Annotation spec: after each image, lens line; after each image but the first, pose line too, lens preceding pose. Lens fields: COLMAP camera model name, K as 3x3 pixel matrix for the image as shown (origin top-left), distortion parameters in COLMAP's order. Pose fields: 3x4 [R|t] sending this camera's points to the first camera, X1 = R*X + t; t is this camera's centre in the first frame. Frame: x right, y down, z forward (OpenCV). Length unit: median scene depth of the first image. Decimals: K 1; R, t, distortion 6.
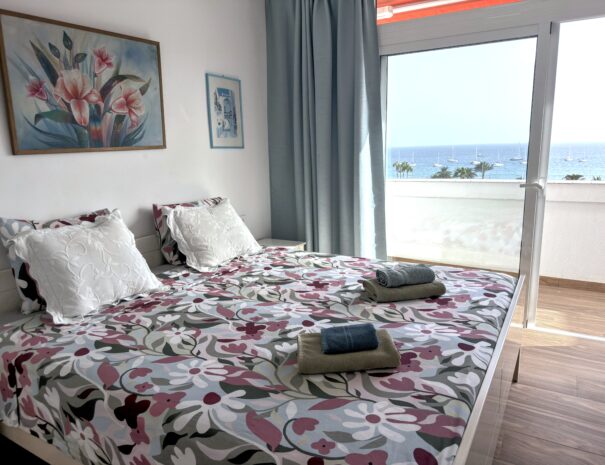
lens RADIAL K [[452.2, 0, 304.8], [0, 452.2, 230.7], [0, 0, 1]] dist [0.025944, -0.042603]
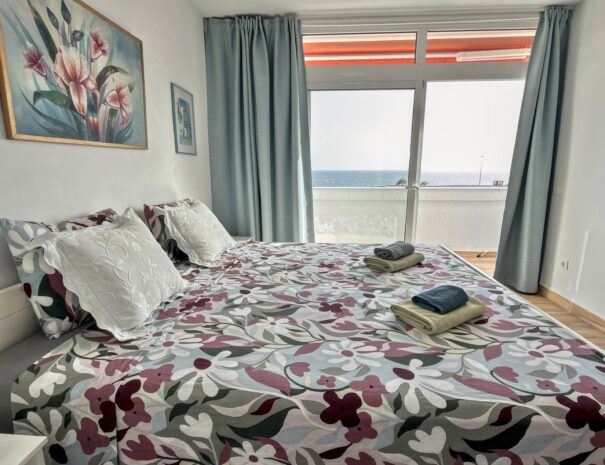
lens RADIAL K [[327.3, 0, 302.6], [0, 327.3, 230.7], [0, 0, 1]] dist [-0.012812, 0.006446]
pose [[0.889380, -0.058625, 0.453394, -0.456980], [0.060984, 0.998094, 0.009430, 0.016000], [-0.453083, 0.019263, 0.891260, 0.276251]]
